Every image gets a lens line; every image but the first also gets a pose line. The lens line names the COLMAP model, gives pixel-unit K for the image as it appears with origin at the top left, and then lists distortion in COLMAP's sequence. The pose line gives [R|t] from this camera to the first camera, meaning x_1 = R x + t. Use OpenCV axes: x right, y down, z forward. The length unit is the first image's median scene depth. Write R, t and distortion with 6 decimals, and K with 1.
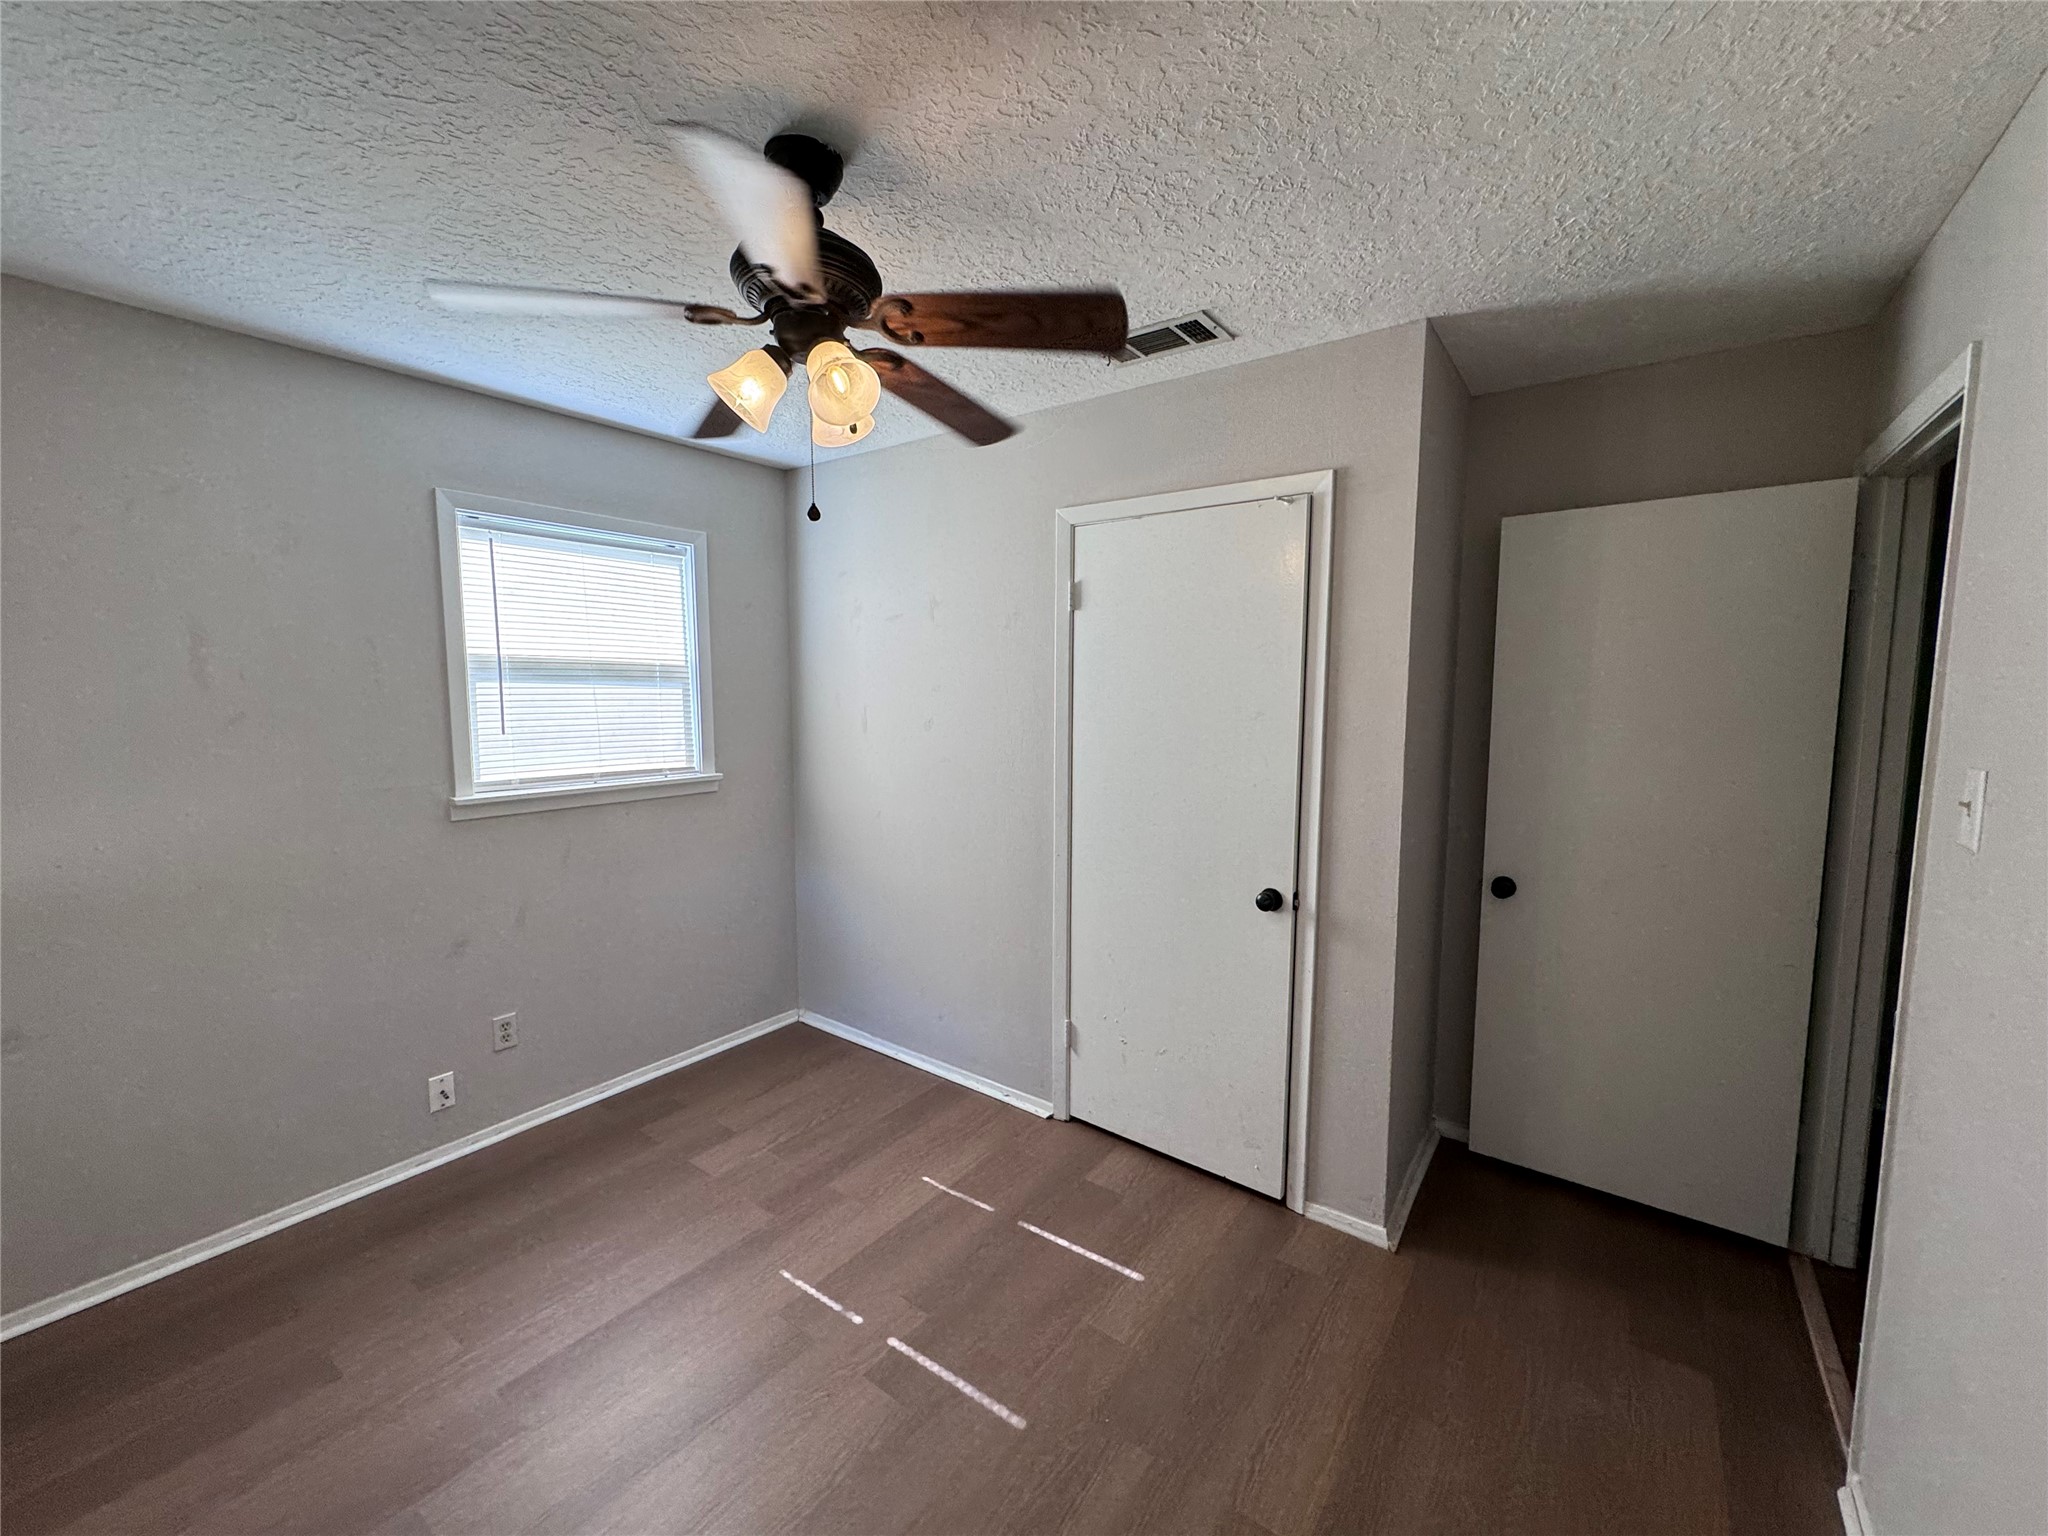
lens RADIAL K [[824.4, 0, 1017.0], [0, 824.4, 770.3], [0, 0, 1]] dist [-0.000994, 0.000096]
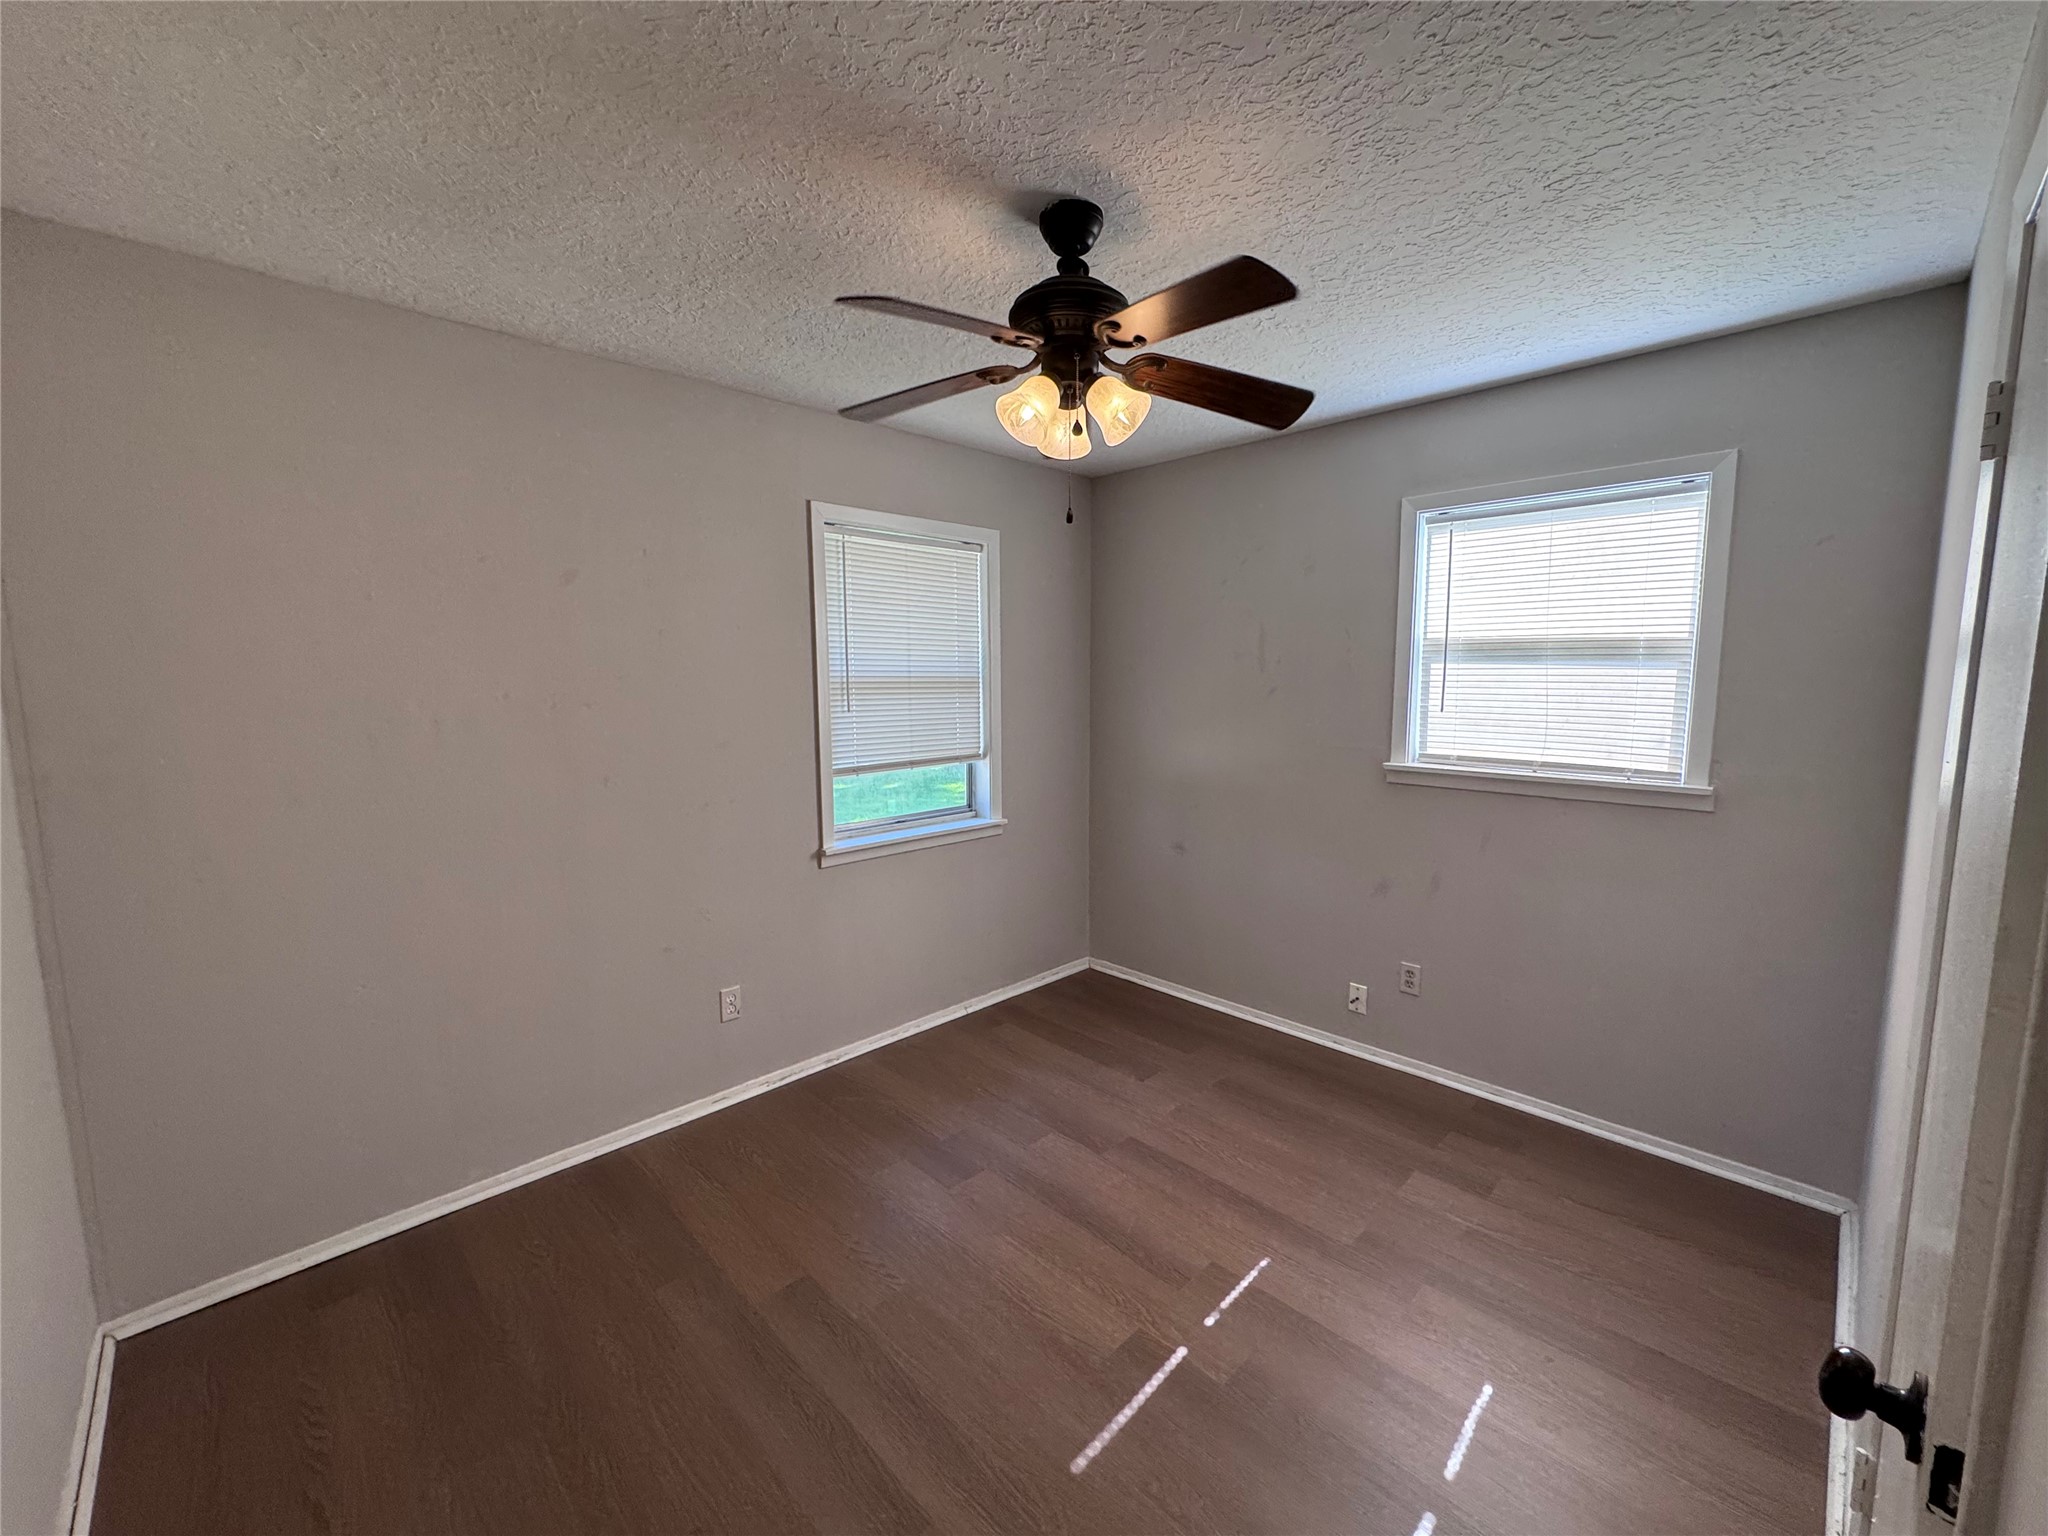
lens RADIAL K [[819.5, 0, 1022.5], [0, 819.5, 763.0], [0, 0, 1]] dist [-0.000690, 0.000096]
pose [[-0.156727, 0.108718, -0.981640, 0.523511], [-0.096873, 0.987438, 0.124827, -0.058229], [0.982880, 0.114658, -0.144227, 0.622510]]
